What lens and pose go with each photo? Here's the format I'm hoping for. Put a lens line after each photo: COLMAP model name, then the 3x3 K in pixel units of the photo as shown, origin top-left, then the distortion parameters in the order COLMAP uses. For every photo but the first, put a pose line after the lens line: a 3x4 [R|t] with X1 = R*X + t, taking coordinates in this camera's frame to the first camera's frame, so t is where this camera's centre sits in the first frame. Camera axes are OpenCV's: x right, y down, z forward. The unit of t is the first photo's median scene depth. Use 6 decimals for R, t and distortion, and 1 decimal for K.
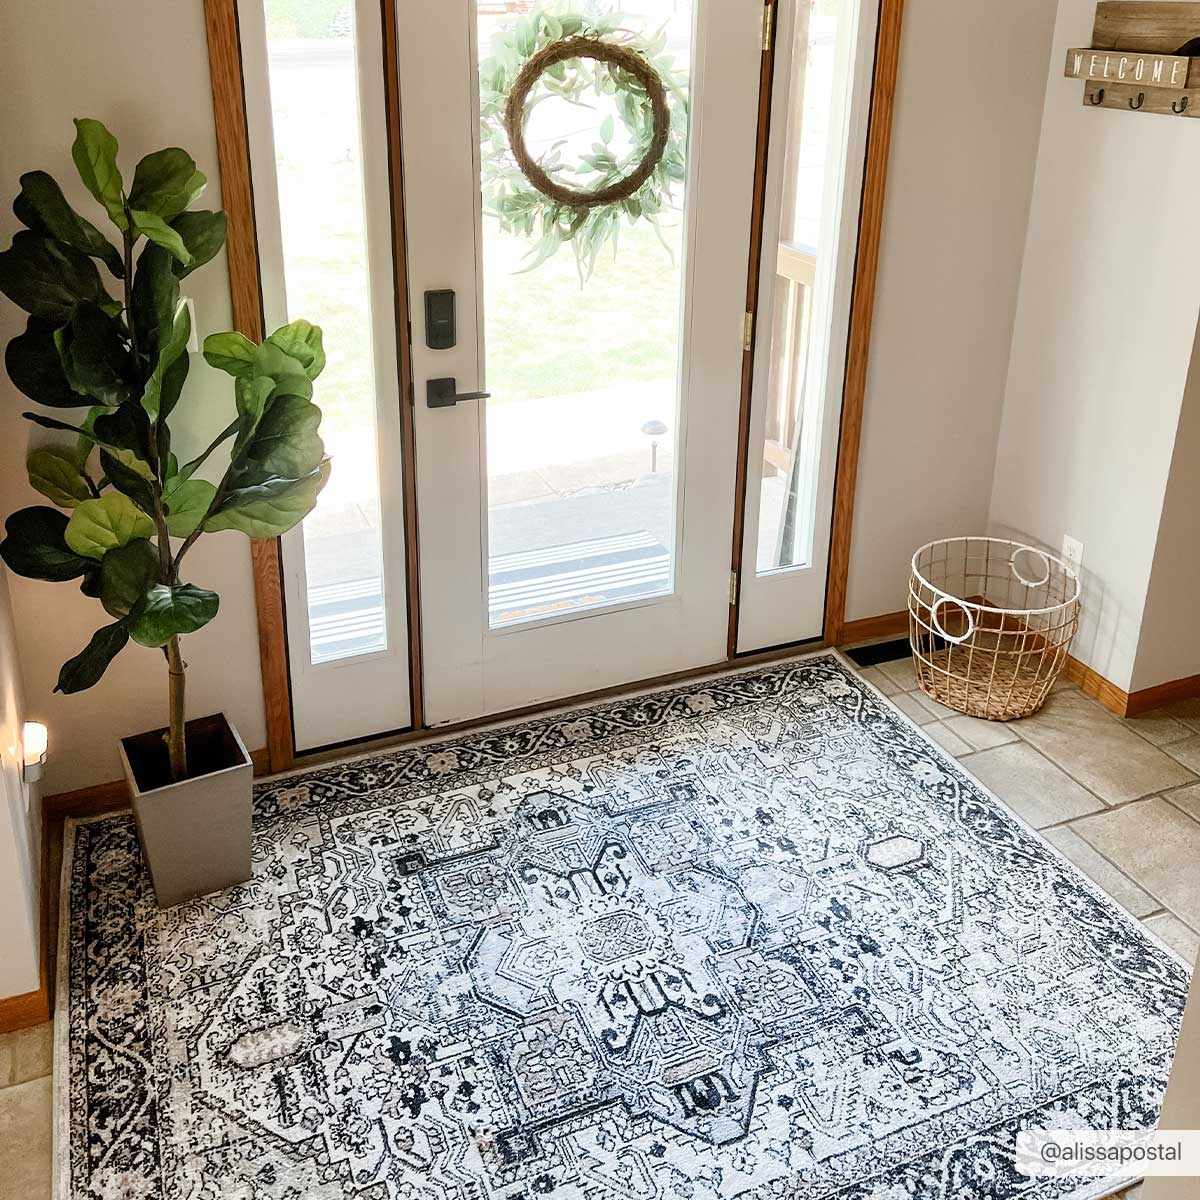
lens RADIAL K [[1136.6, 0, 531.2], [0, 1136.6, 364.0], [0, 0, 1]] dist [0.033109, -0.006515]
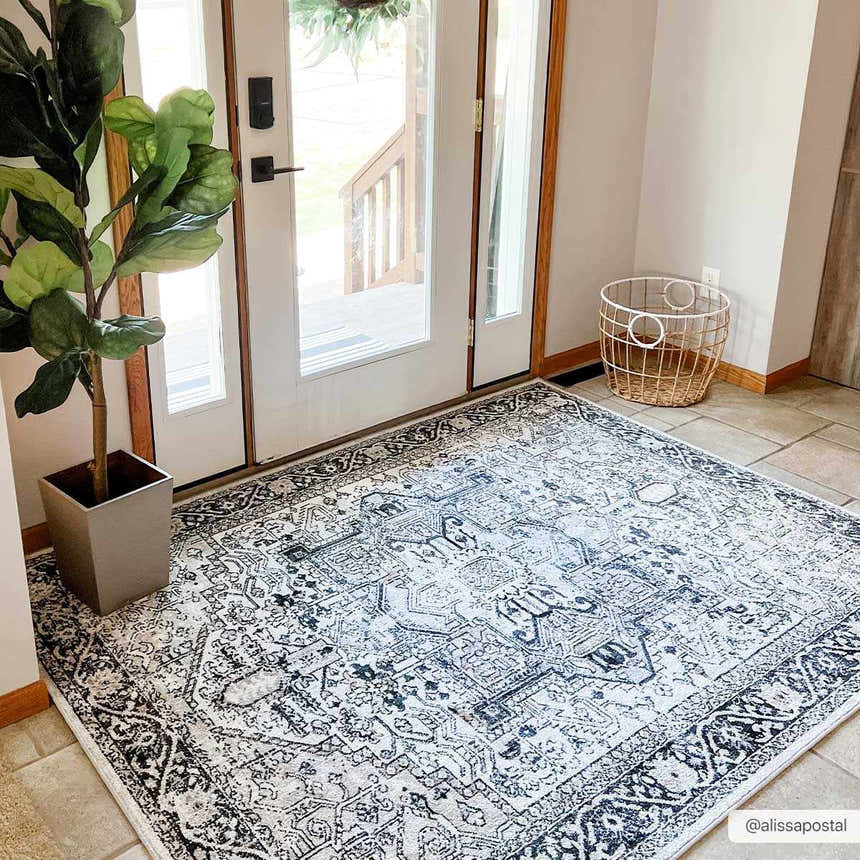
lens RADIAL K [[967.7, 0, 287.9], [0, 967.7, 285.0], [0, 0, 1]] dist [0.093582, -0.062090]
pose [[0.969065, -0.084460, 0.231903, -0.343977], [0.085078, 0.996347, 0.007353, 0.161955], [-0.231677, 0.012605, 0.972711, 0.022909]]
